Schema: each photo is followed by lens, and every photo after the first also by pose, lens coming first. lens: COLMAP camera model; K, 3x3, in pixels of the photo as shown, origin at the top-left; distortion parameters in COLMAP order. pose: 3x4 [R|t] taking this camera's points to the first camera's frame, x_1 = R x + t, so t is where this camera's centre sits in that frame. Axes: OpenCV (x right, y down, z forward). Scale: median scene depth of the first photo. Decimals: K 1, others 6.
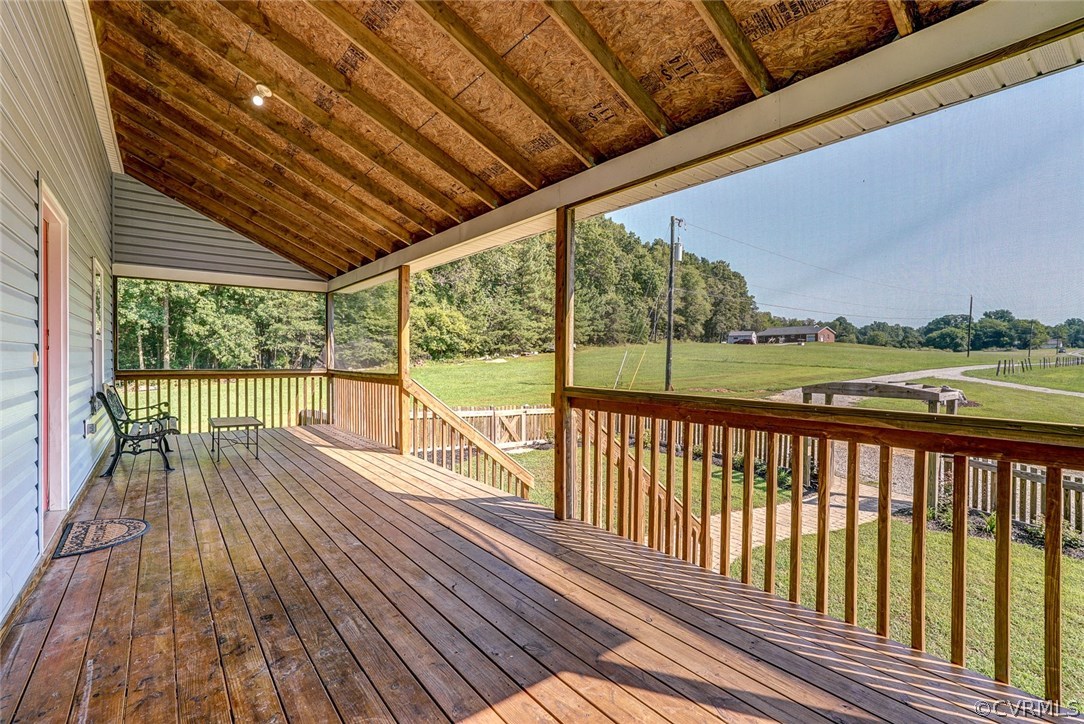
lens RADIAL K [[498.9, 0, 540.6], [0, 498.9, 362.0], [0, 0, 1]] dist [-0.048523, 0.025314]
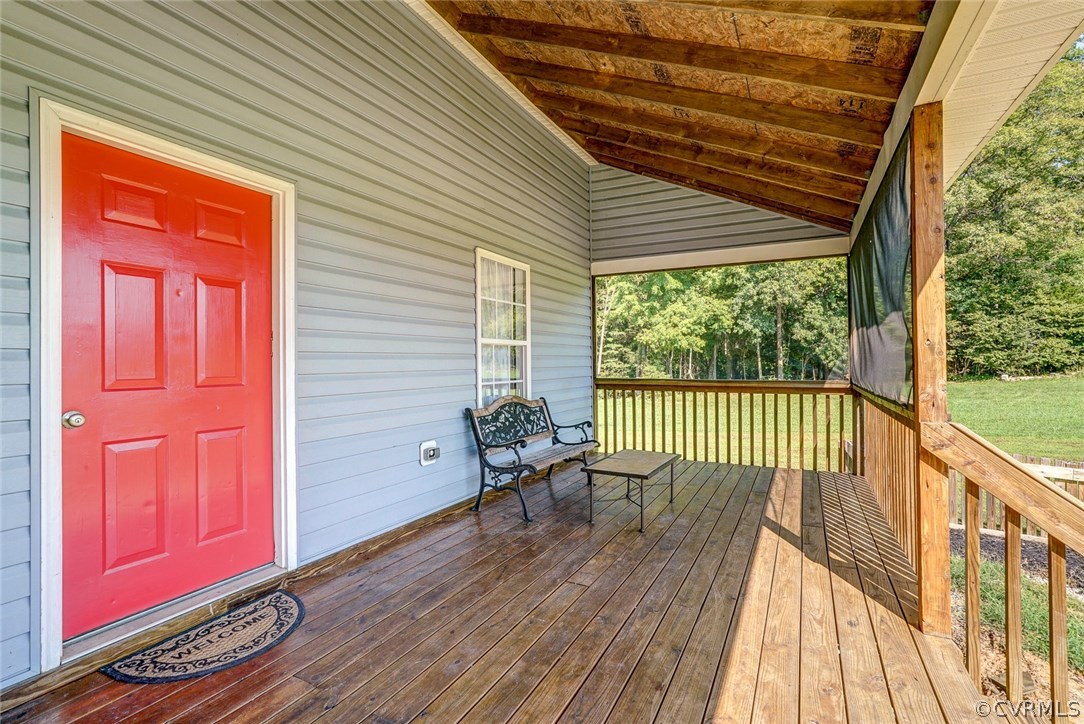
lens RADIAL K [[498.9, 0, 540.6], [0, 498.9, 362.0], [0, 0, 1]] dist [-0.048523, 0.025314]
pose [[0.408837, -0.010331, -0.912549, -0.013142], [0.001223, 0.999941, -0.010772, -0.001165], [0.912607, 0.003288, 0.408826, 0.121813]]
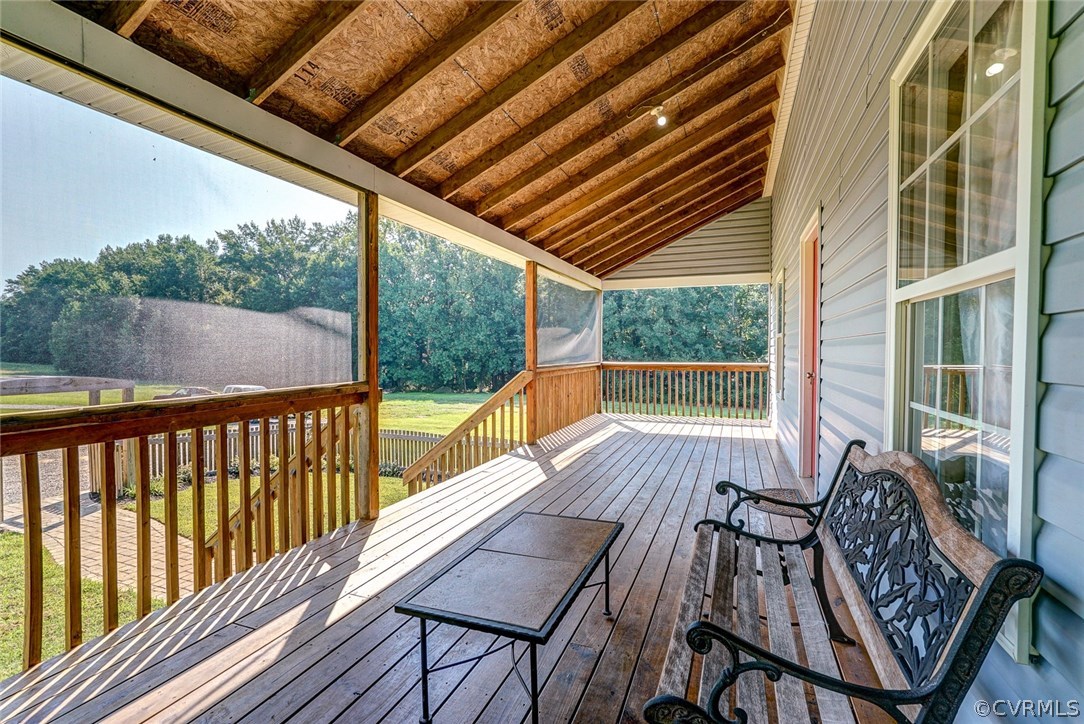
lens RADIAL K [[498.9, 0, 540.6], [0, 498.9, 362.0], [0, 0, 1]] dist [-0.048523, 0.025314]
pose [[-0.519427, -0.022584, 0.854217, -0.169591], [0.005298, 0.999546, 0.029648, -0.003123], [-0.854499, 0.019926, -0.519071, 0.224561]]
